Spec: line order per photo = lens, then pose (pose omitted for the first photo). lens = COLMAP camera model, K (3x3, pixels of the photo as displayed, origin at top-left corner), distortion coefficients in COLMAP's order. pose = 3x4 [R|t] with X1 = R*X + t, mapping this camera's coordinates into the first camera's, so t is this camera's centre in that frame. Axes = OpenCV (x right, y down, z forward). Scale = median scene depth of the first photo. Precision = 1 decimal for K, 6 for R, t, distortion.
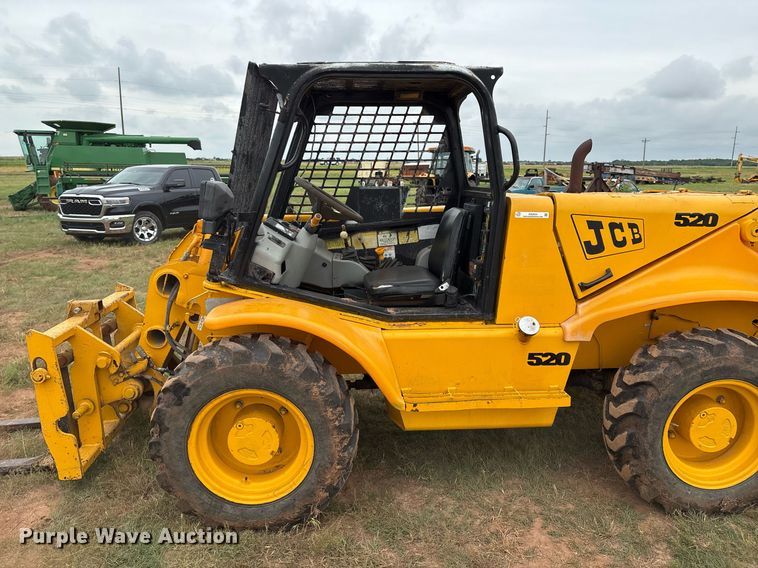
lens RADIAL K [[555.9, 0, 372.5], [0, 555.9, 287.2], [0, 0, 1]] dist [0.051325, -0.052197]
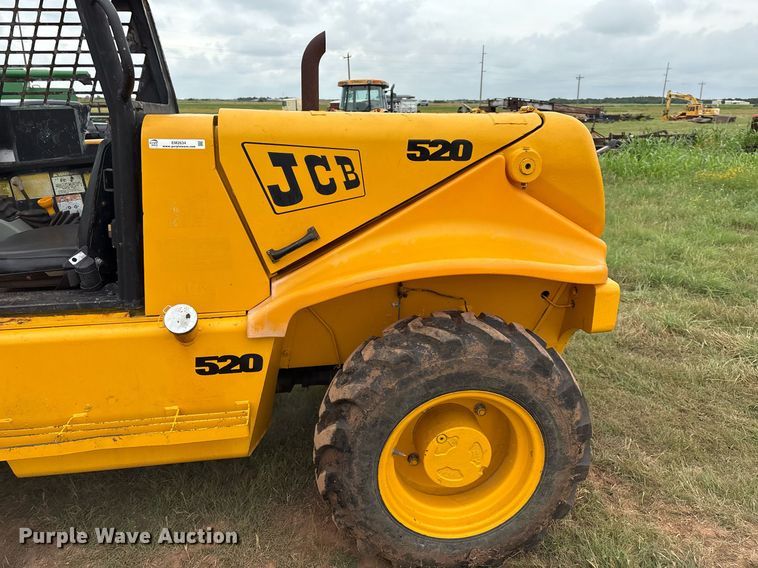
lens RADIAL K [[555.9, 0, 355.6], [0, 555.9, 293.2], [0, 0, 1]] dist [0.051325, -0.052197]
pose [[0.996766, -0.030328, 0.074413, 0.420266], [0.021979, 0.993626, 0.110562, -0.027122], [-0.077292, -0.108569, 0.991080, 0.334079]]
